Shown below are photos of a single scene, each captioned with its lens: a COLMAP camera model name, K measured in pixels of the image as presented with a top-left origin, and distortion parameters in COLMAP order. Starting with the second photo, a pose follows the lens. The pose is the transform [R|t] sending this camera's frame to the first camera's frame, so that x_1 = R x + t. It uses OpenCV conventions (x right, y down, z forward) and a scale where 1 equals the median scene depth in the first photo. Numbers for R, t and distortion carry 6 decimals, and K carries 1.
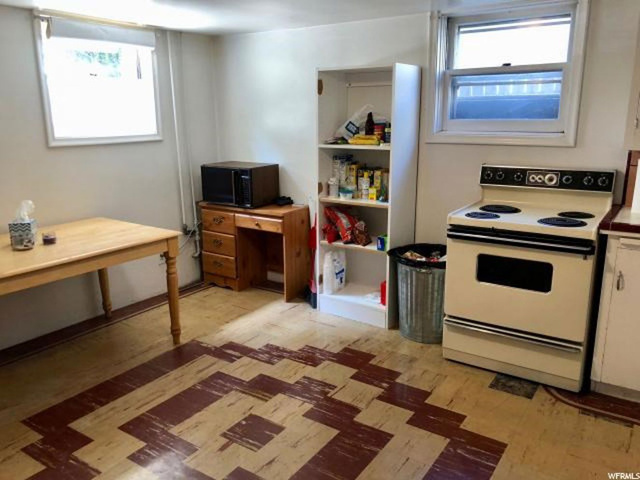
lens RADIAL K [[527.5, 0, 317.4], [0, 527.5, 238.9], [0, 0, 1]] dist [0.007494, 0.001866]
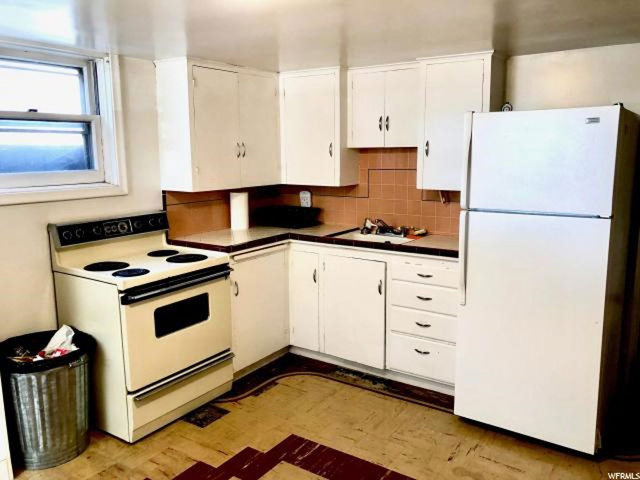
lens RADIAL K [[527.5, 0, 317.3], [0, 527.5, 241.4], [0, 0, 1]] dist [0.007494, 0.001866]
pose [[0.003091, -0.161162, 0.986923, -0.598031], [0.250883, 0.955488, 0.155243, -0.159086], [-0.968012, 0.247123, 0.043386, 0.630461]]
